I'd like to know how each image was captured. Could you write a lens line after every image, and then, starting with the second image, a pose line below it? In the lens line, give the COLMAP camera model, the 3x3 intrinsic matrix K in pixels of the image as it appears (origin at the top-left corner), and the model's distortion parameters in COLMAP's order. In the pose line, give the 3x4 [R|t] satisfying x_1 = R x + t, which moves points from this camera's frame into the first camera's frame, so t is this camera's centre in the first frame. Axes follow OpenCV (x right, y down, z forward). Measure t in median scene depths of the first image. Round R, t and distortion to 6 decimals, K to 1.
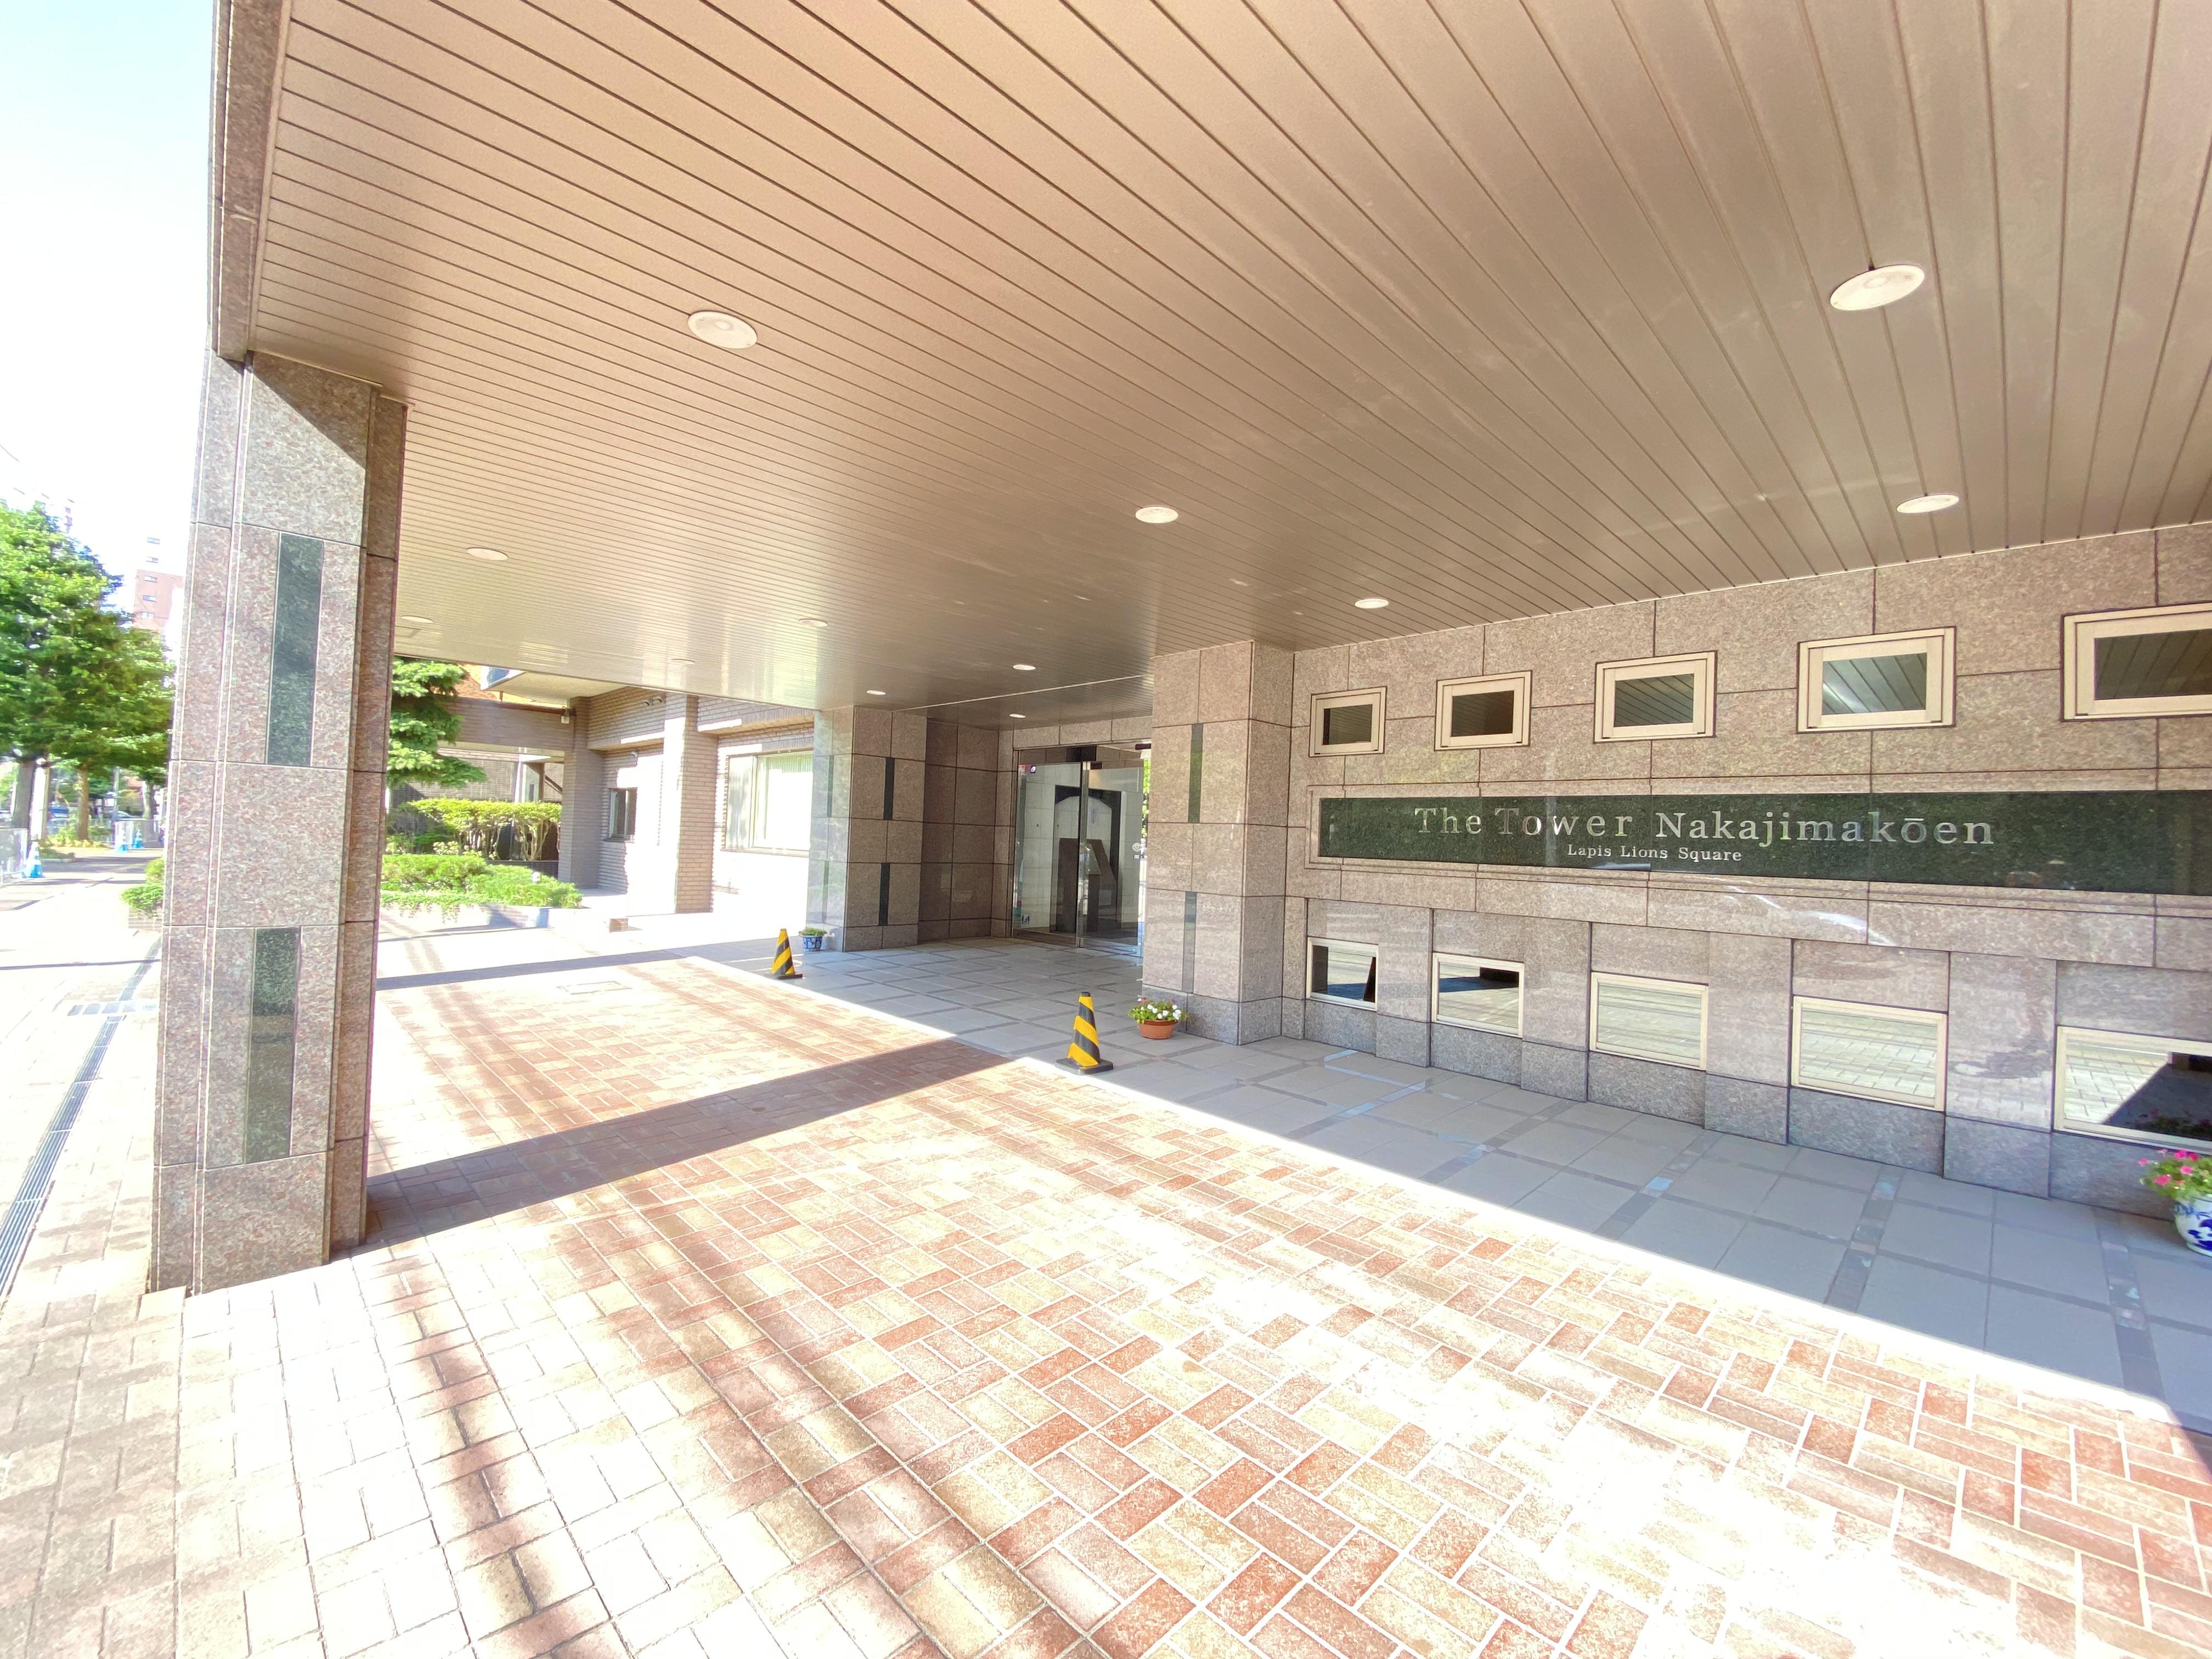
lens RADIAL K [[909.0, 0, 1106.0], [0, 909.0, 829.5], [0, 0, 1]] dist [0.036309, -0.026509]
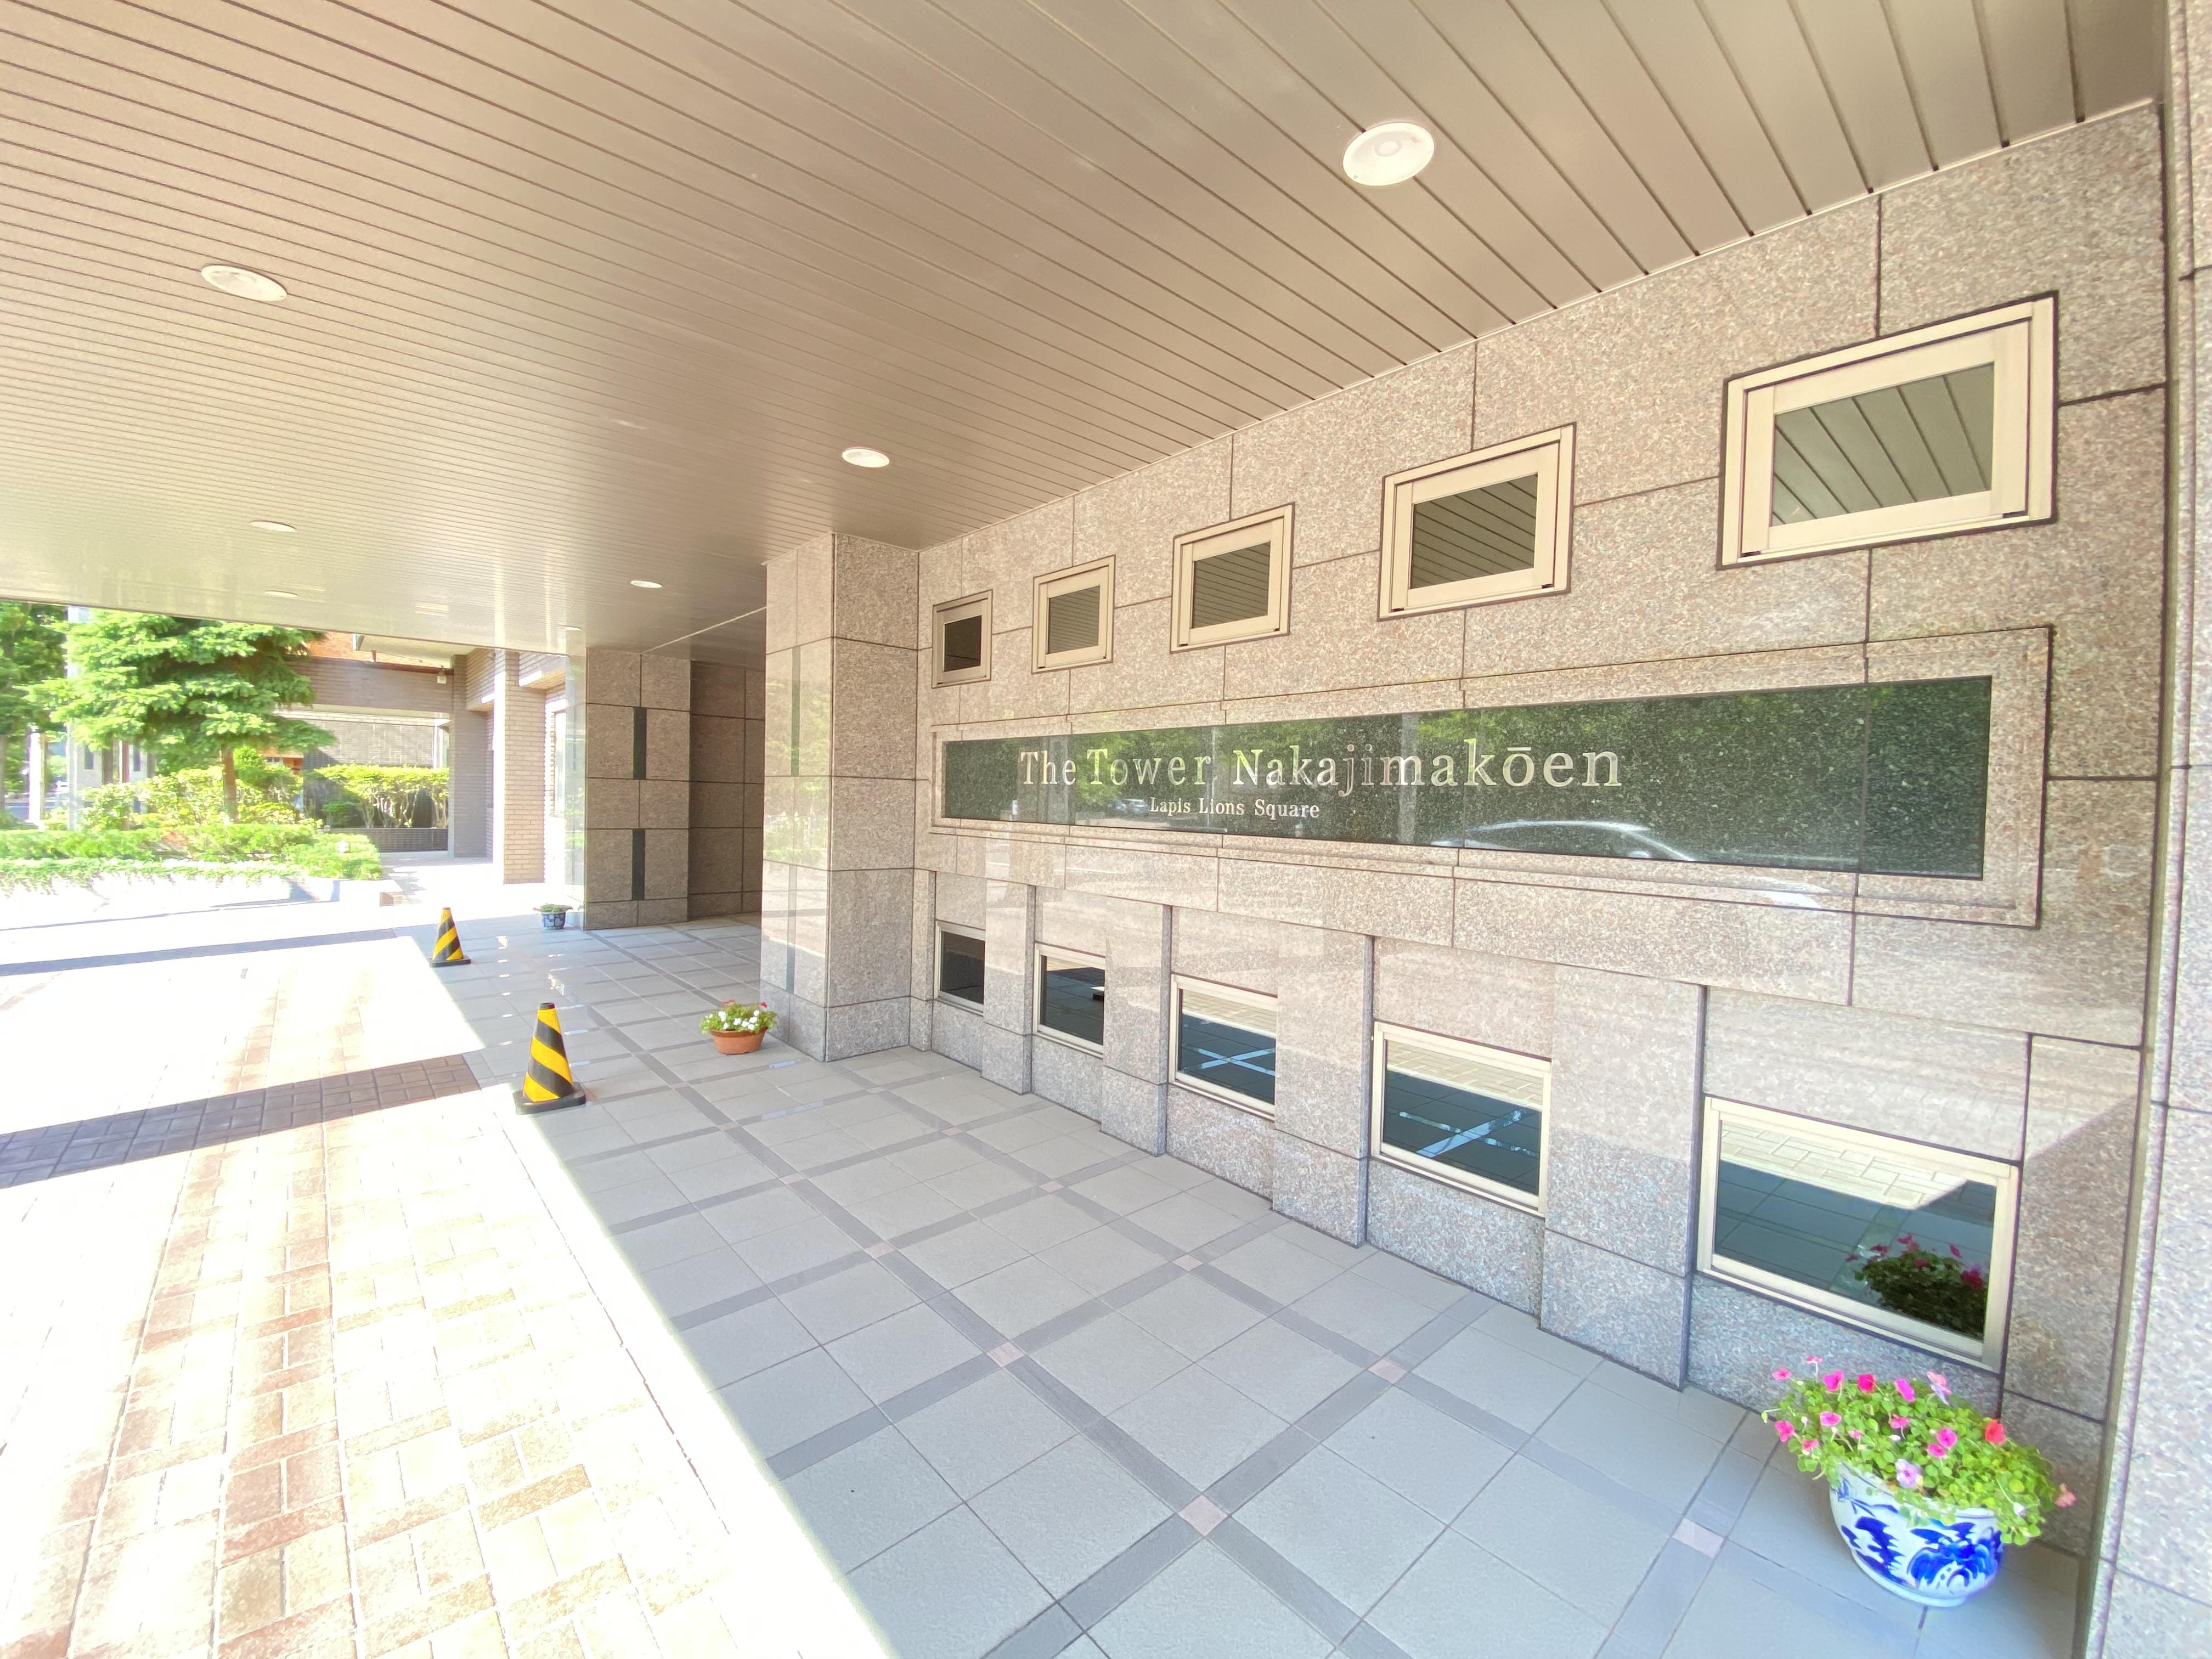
lens RADIAL K [[909.0, 0, 1106.0], [0, 909.0, 829.5], [0, 0, 1]] dist [0.036309, -0.026509]
pose [[0.997899, -0.009291, -0.064113, 0.564740], [0.011993, 0.999051, 0.041877, 0.012395], [0.063663, -0.042558, 0.997064, 0.321359]]
